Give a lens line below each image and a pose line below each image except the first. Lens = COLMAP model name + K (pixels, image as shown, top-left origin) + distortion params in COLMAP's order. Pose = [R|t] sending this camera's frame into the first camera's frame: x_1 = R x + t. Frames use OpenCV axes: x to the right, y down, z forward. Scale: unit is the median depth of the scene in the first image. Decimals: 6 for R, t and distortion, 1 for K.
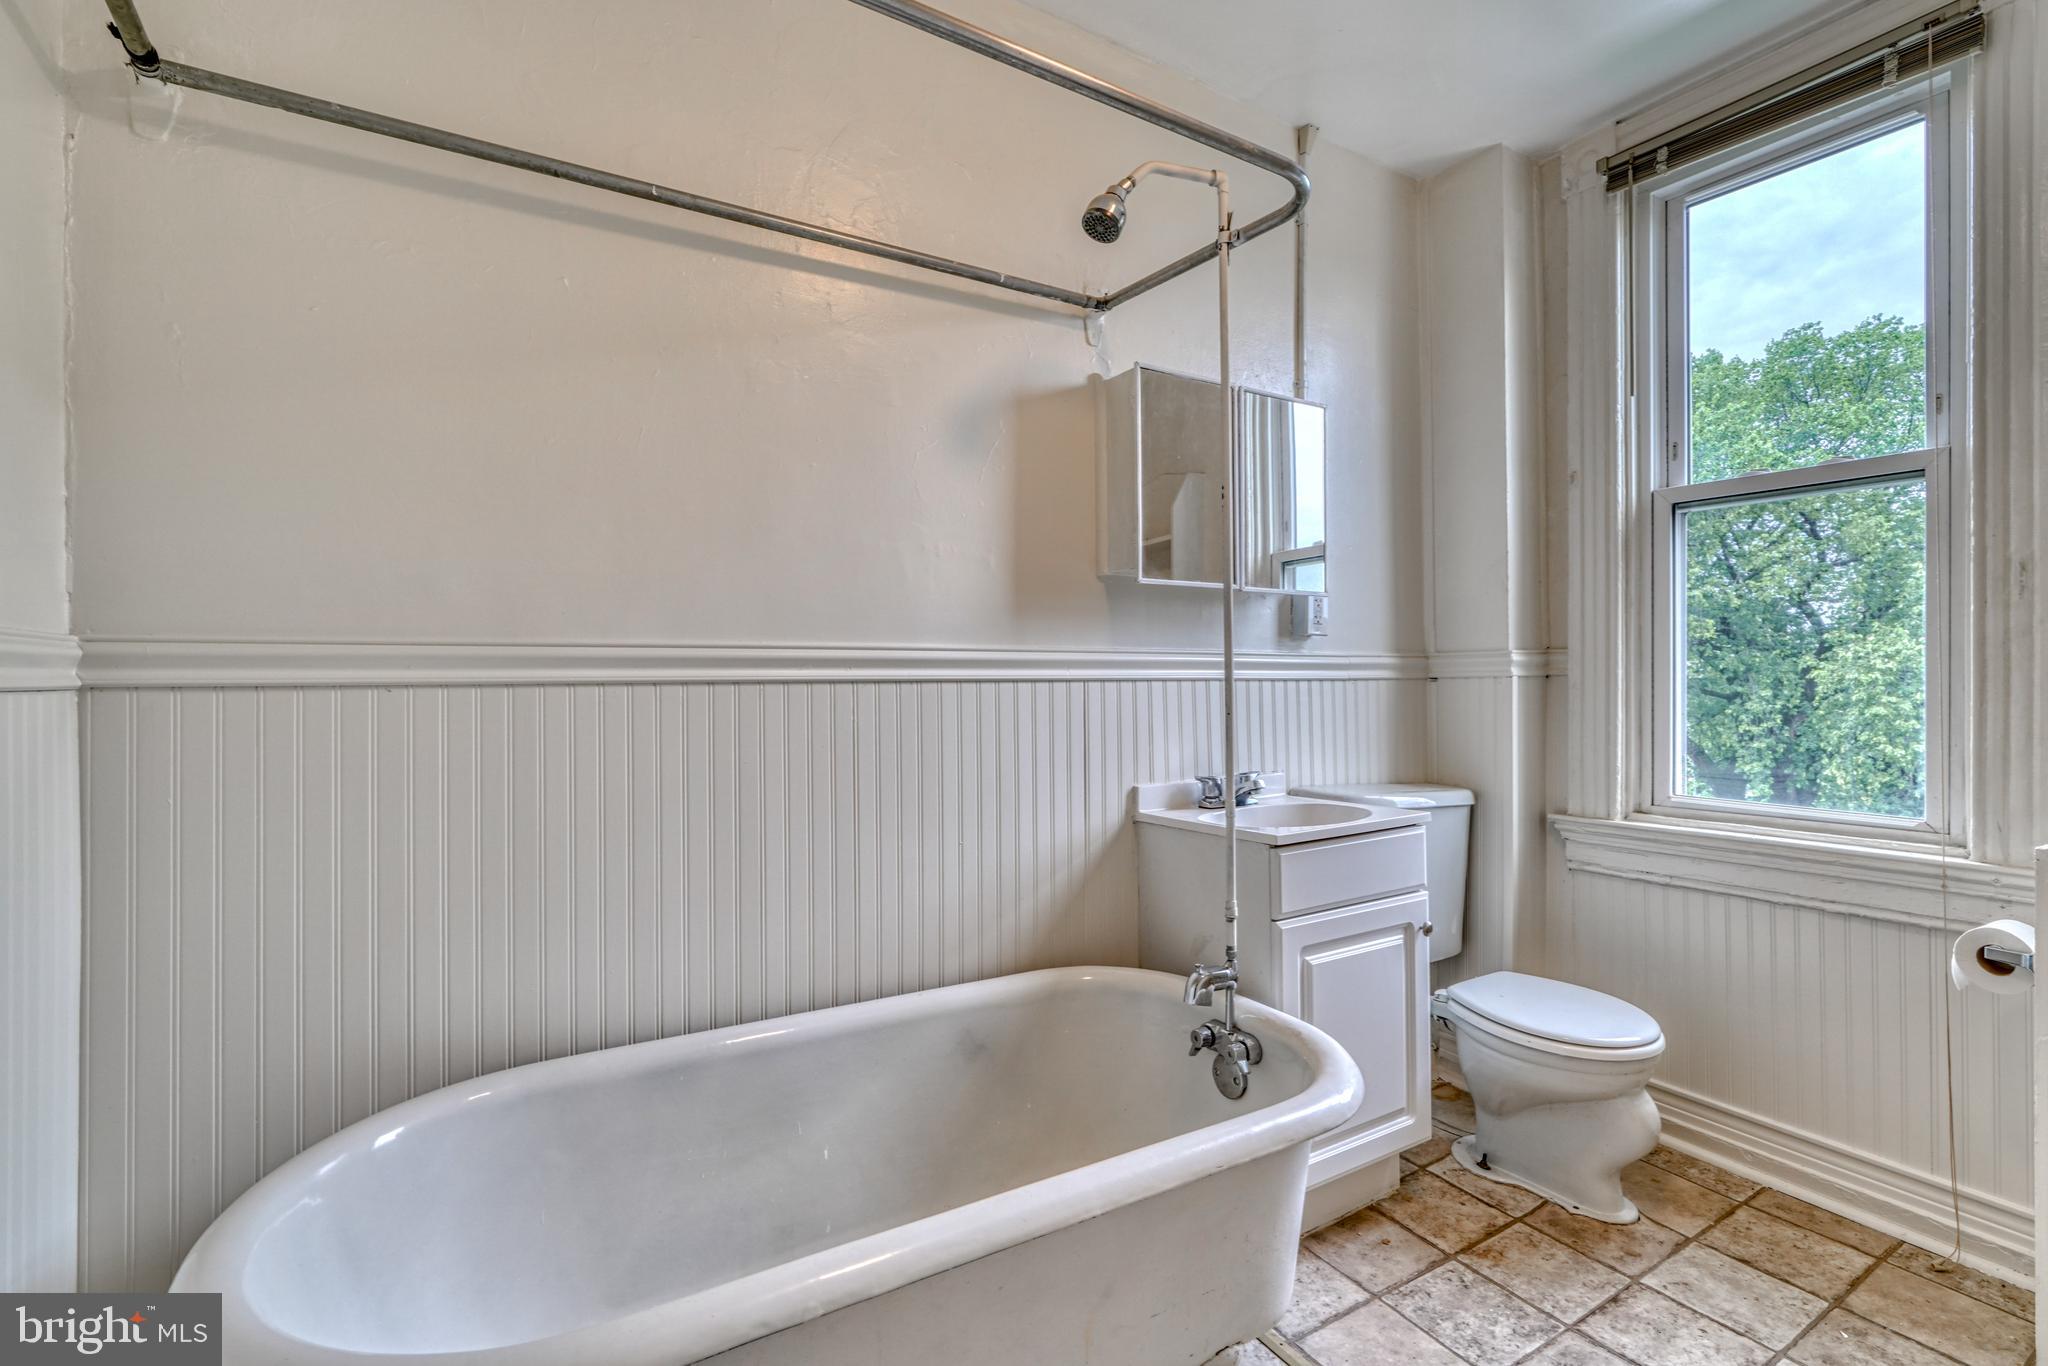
lens RADIAL K [[926.5, 0, 1034.5], [0, 926.5, 680.0], [0, 0, 1]] dist [-0.011115, 0.003478]
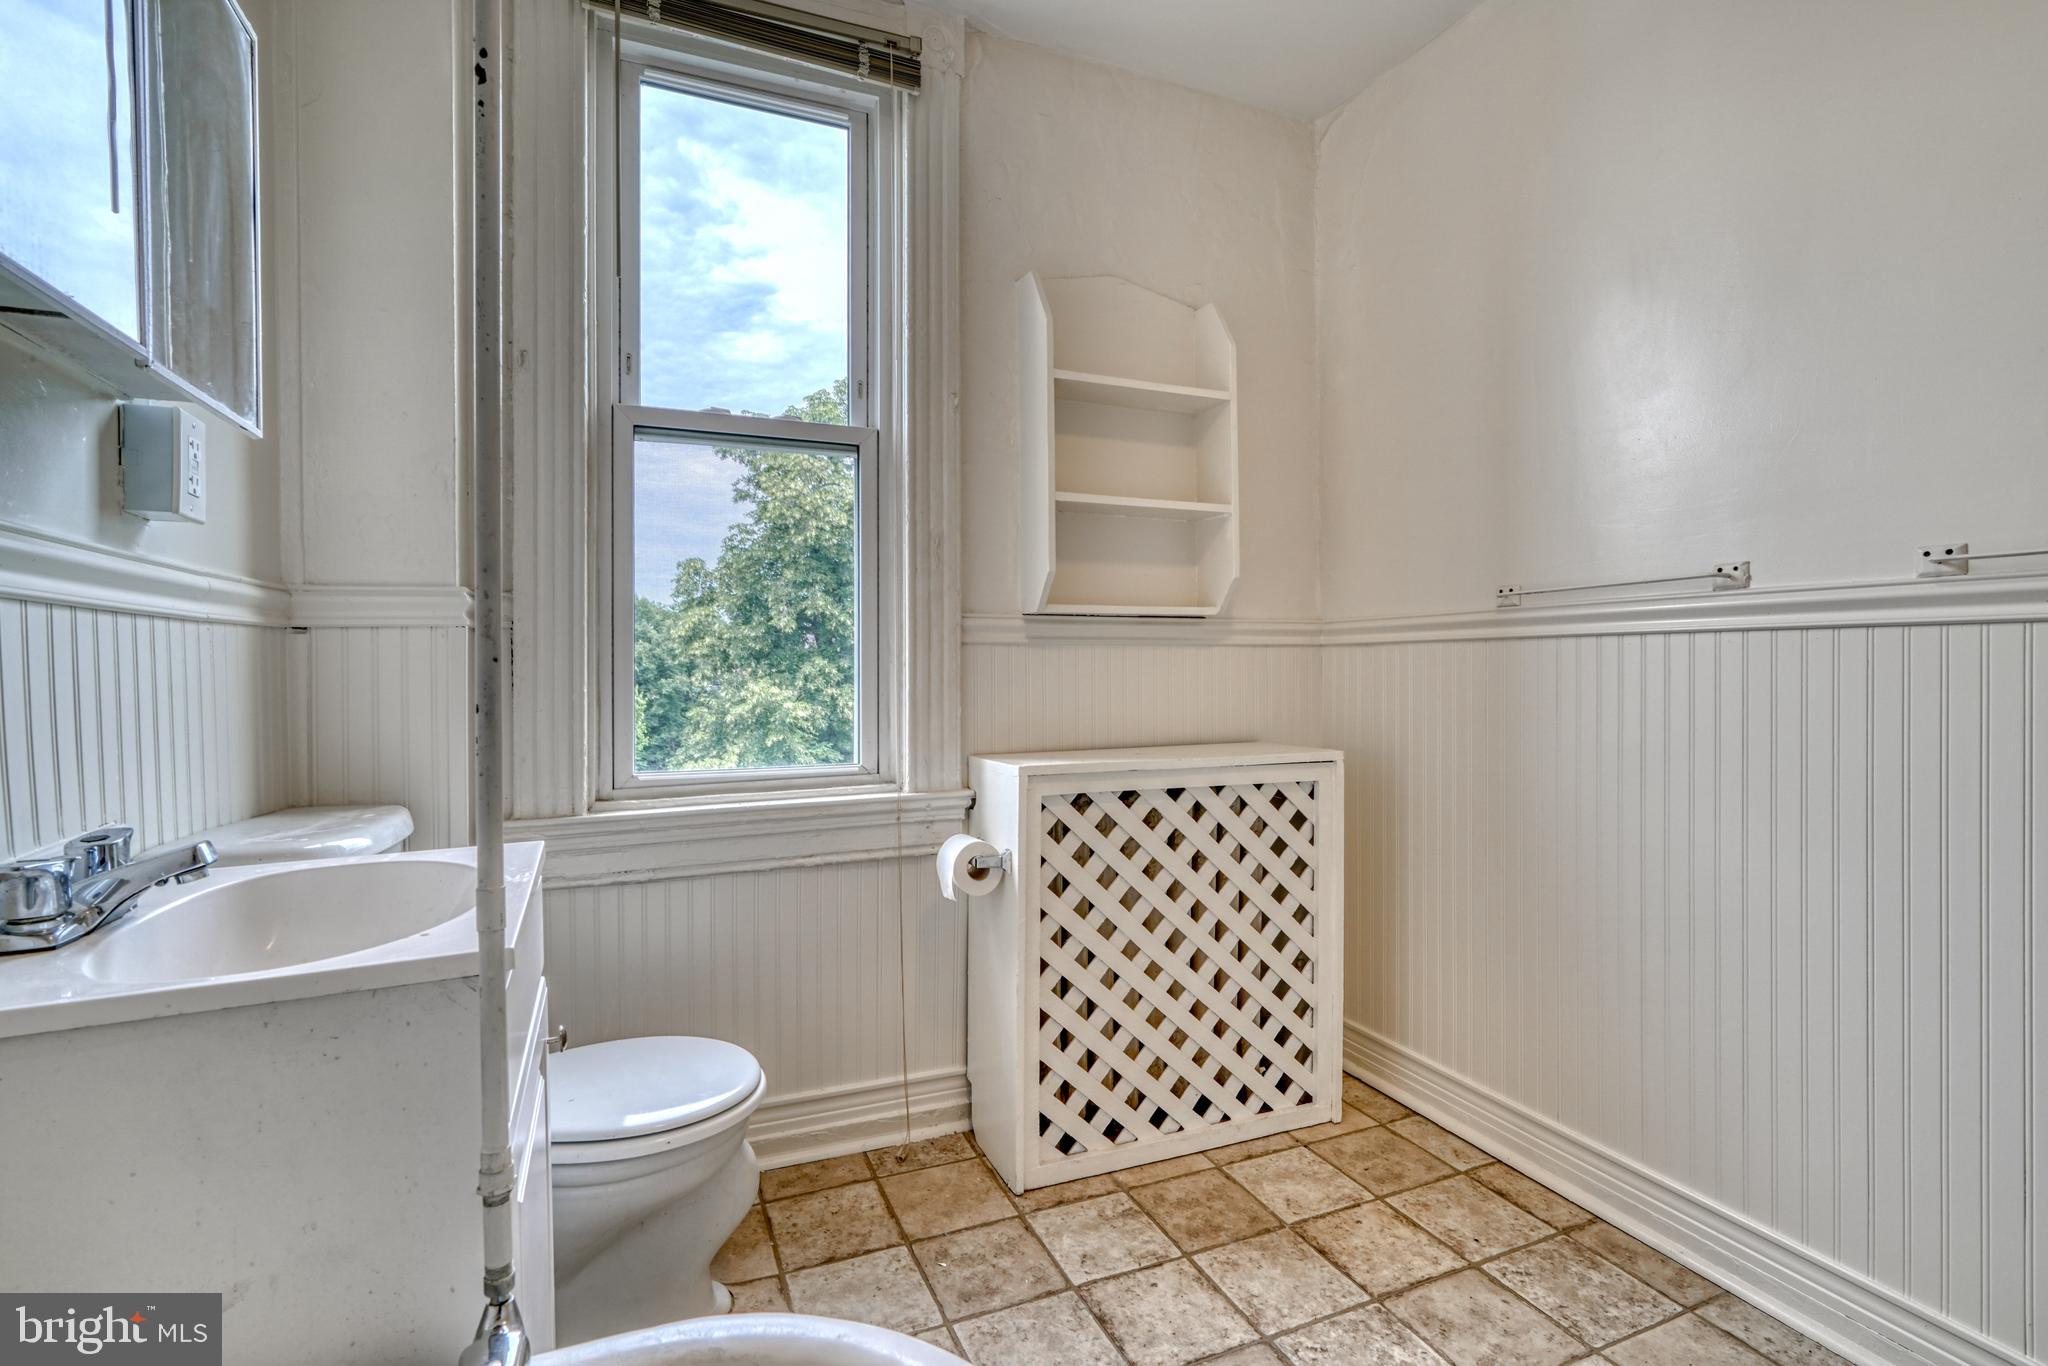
lens RADIAL K [[924.8, 0, 1024.9], [0, 924.8, 675.3], [0, 0, 1]] dist [-0.001475, -0.029232]
pose [[0.152523, -0.011208, 0.988236, -0.097425], [0.009033, 0.999910, 0.009947, 0.036729], [-0.988259, 0.007410, 0.152610, 0.632316]]
